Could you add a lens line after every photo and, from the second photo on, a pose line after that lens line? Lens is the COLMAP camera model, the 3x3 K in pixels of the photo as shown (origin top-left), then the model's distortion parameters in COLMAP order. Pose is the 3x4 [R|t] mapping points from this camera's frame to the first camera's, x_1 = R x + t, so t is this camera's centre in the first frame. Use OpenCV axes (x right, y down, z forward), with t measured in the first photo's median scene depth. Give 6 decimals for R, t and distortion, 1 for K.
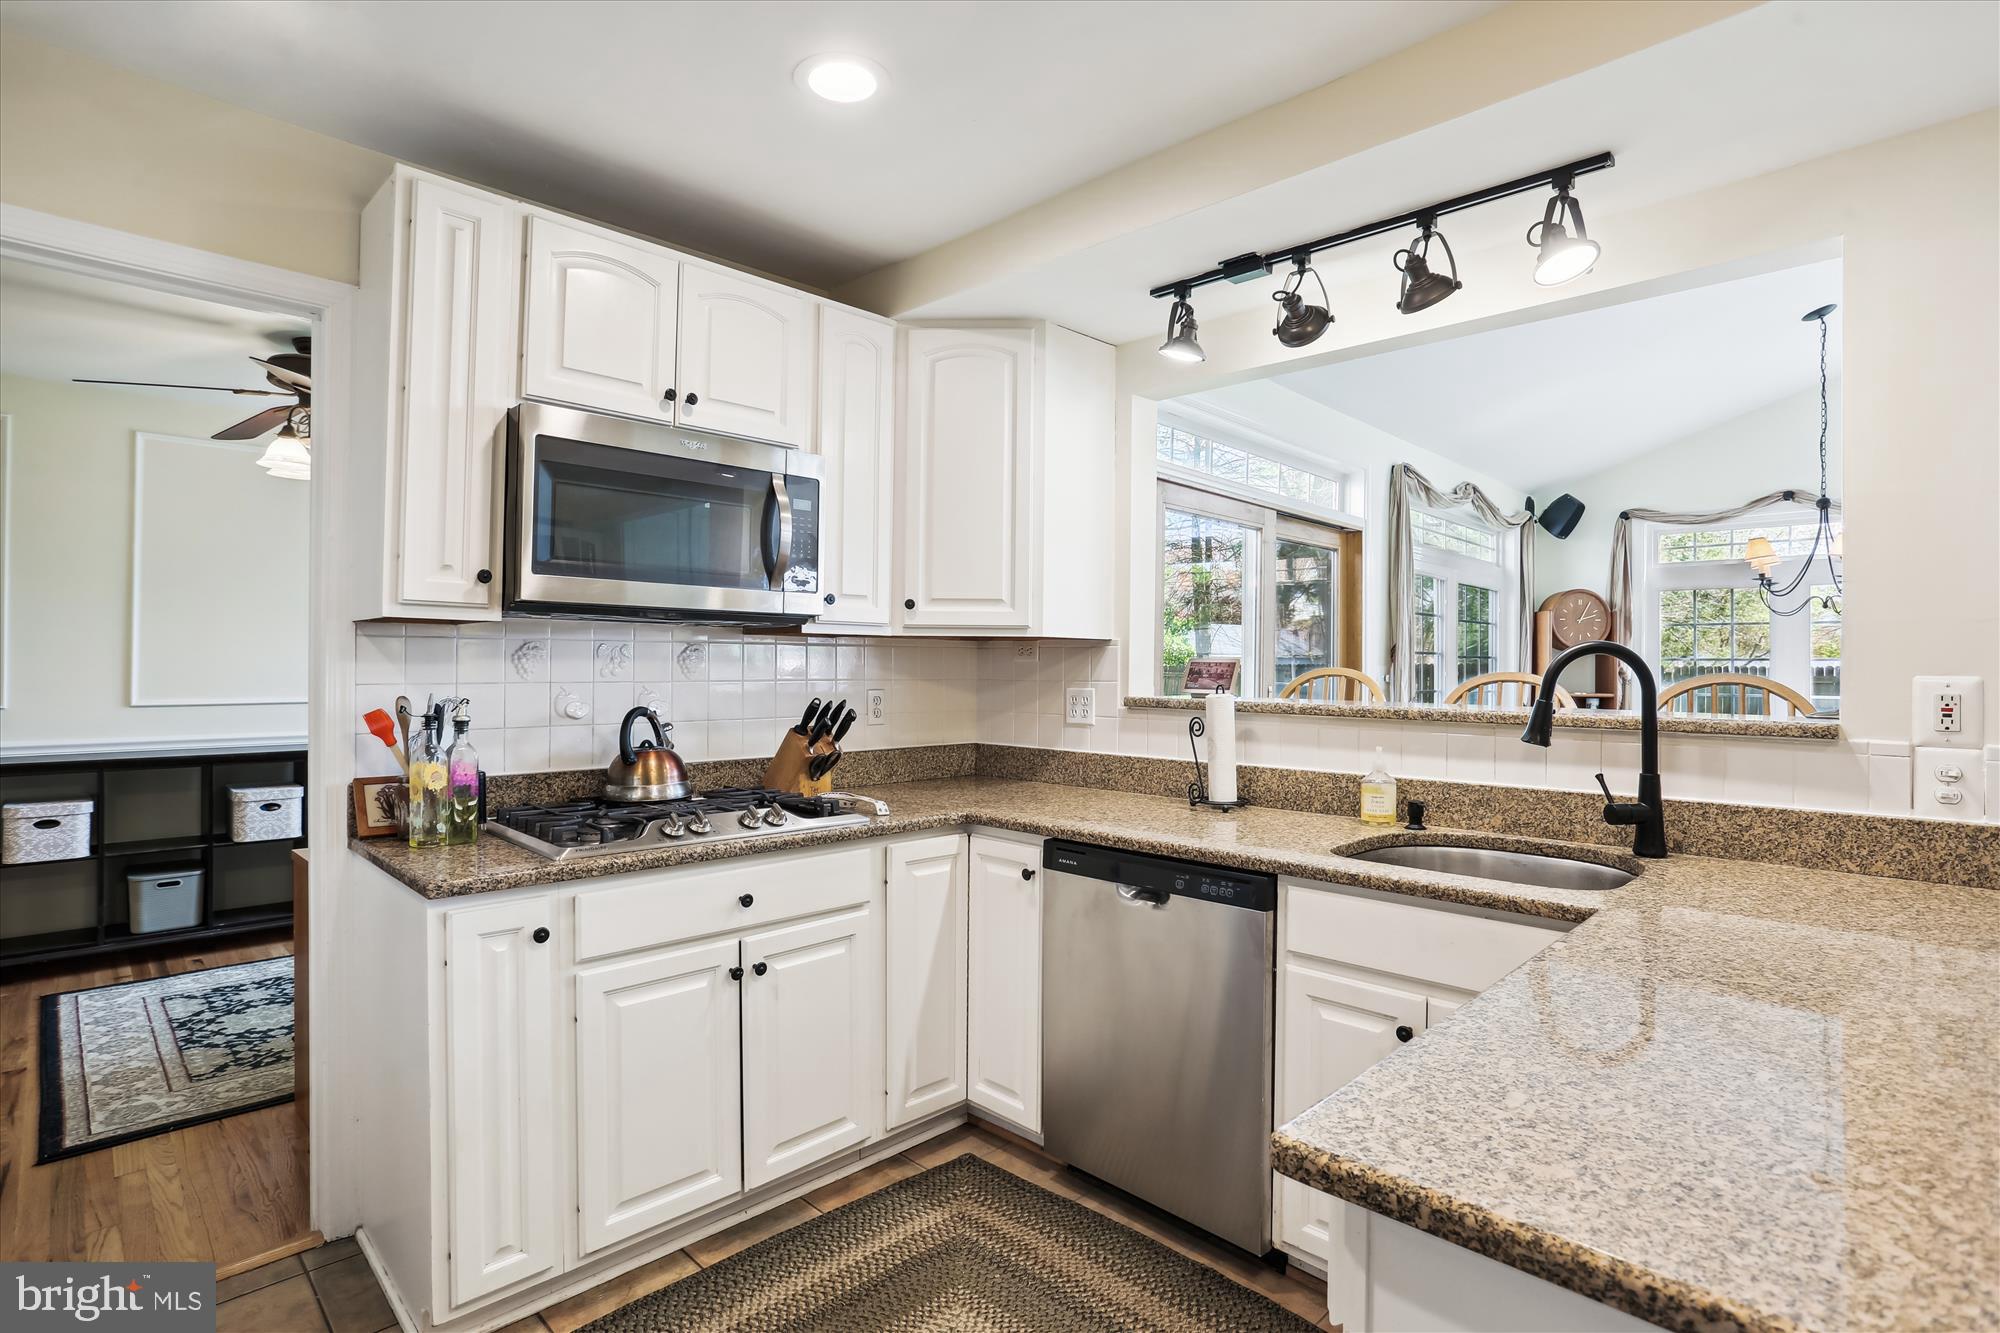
lens RADIAL K [[981.1, 0, 1002.8], [0, 981.1, 665.9], [0, 0, 1]] dist [-0.046858, 0.015147]
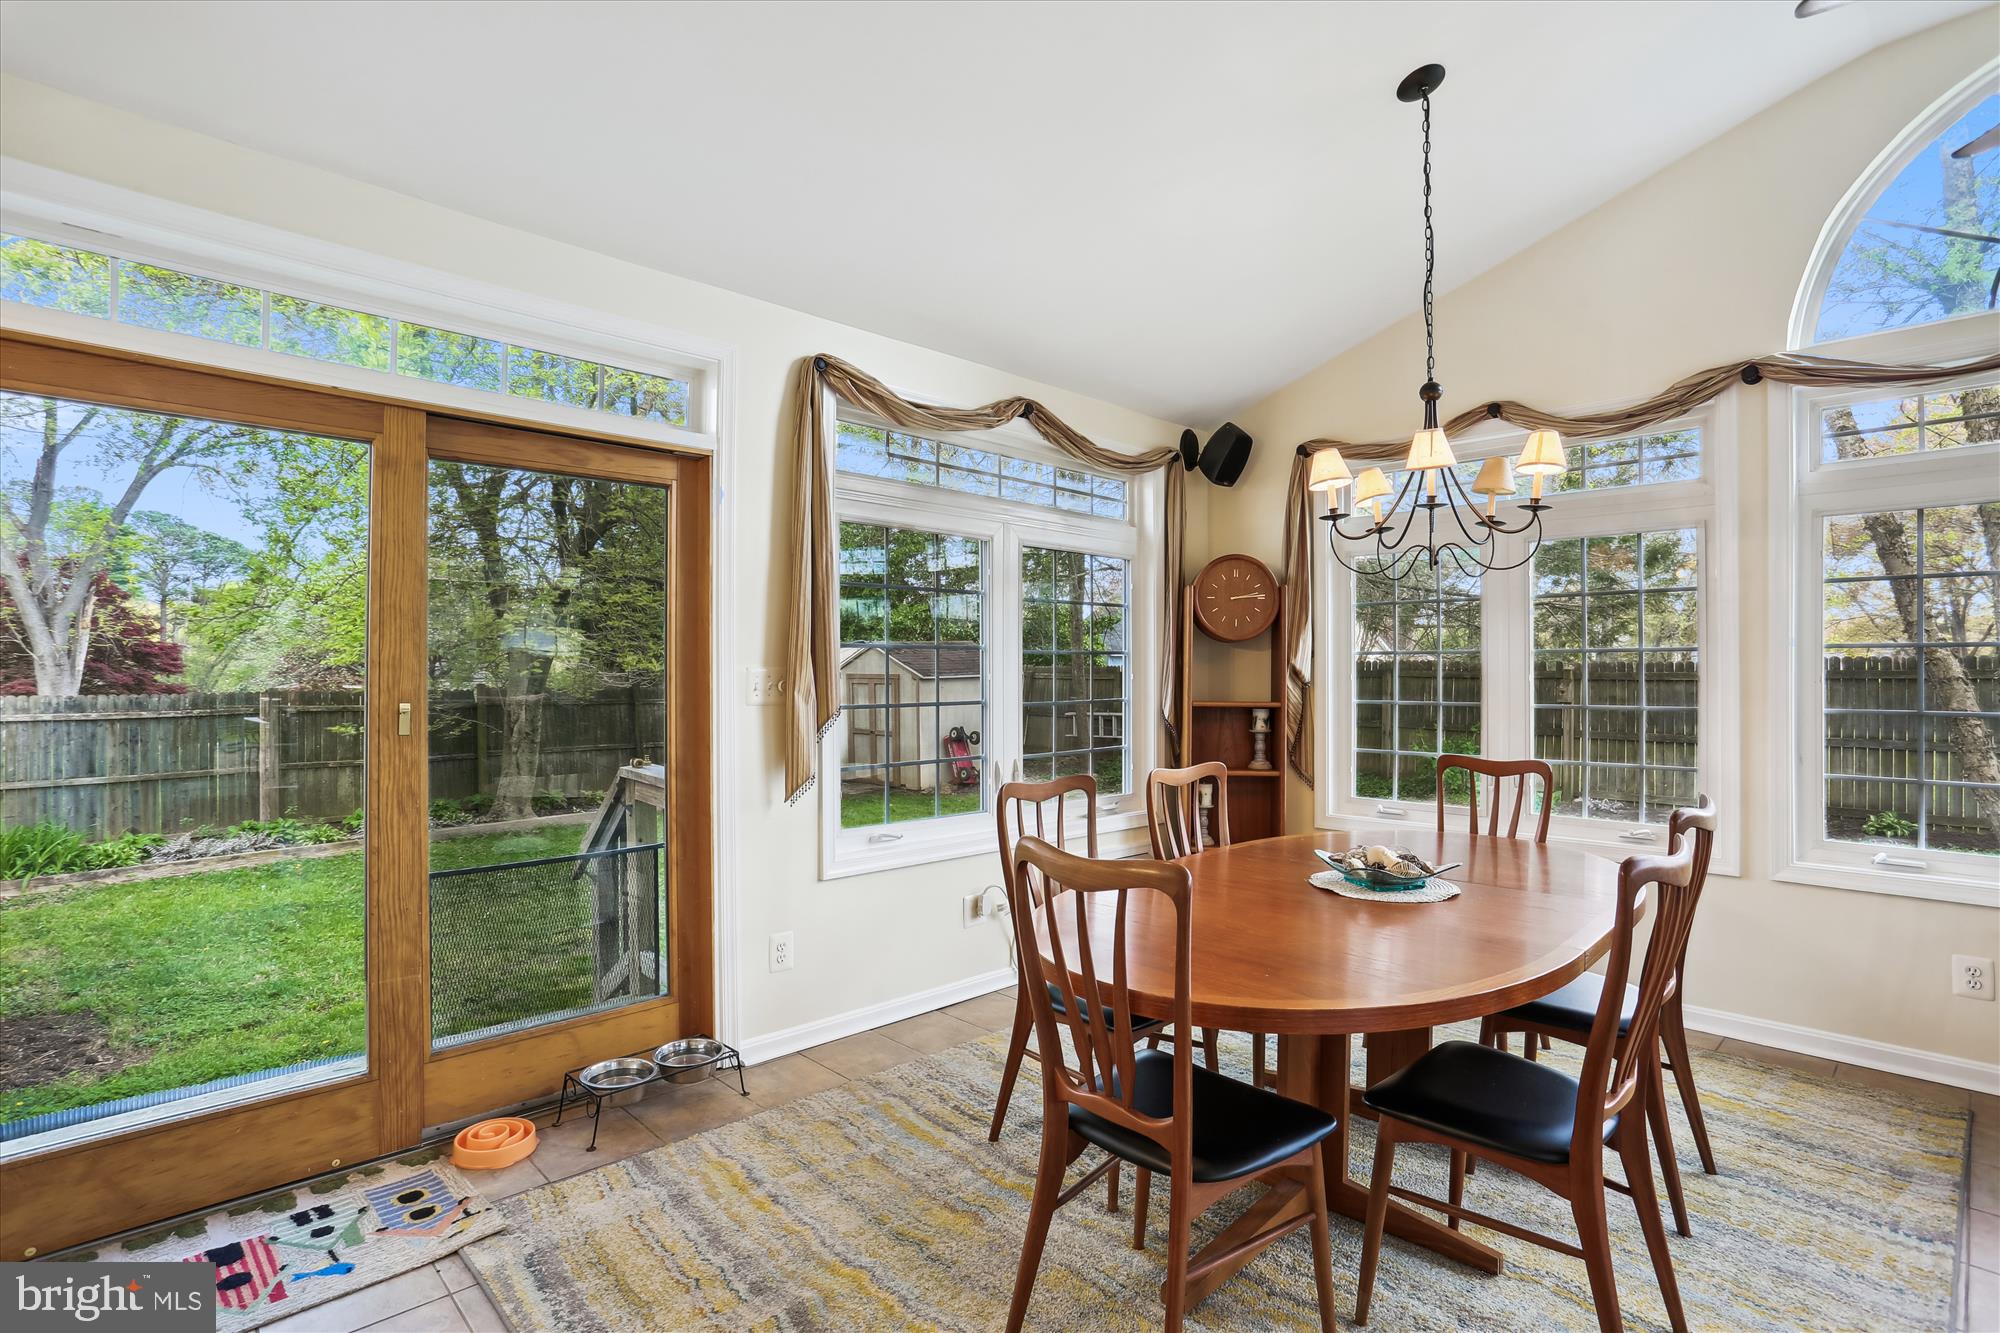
lens RADIAL K [[981.1, 0, 980.2], [0, 981.1, 663.8], [0, 0, 1]] dist [-0.046858, 0.015147]
pose [[0.999701, -0.008951, -0.022752, 1.195132], [0.008893, 0.999957, -0.002688, 0.000648], [0.022775, 0.002485, 0.999738, 0.790423]]
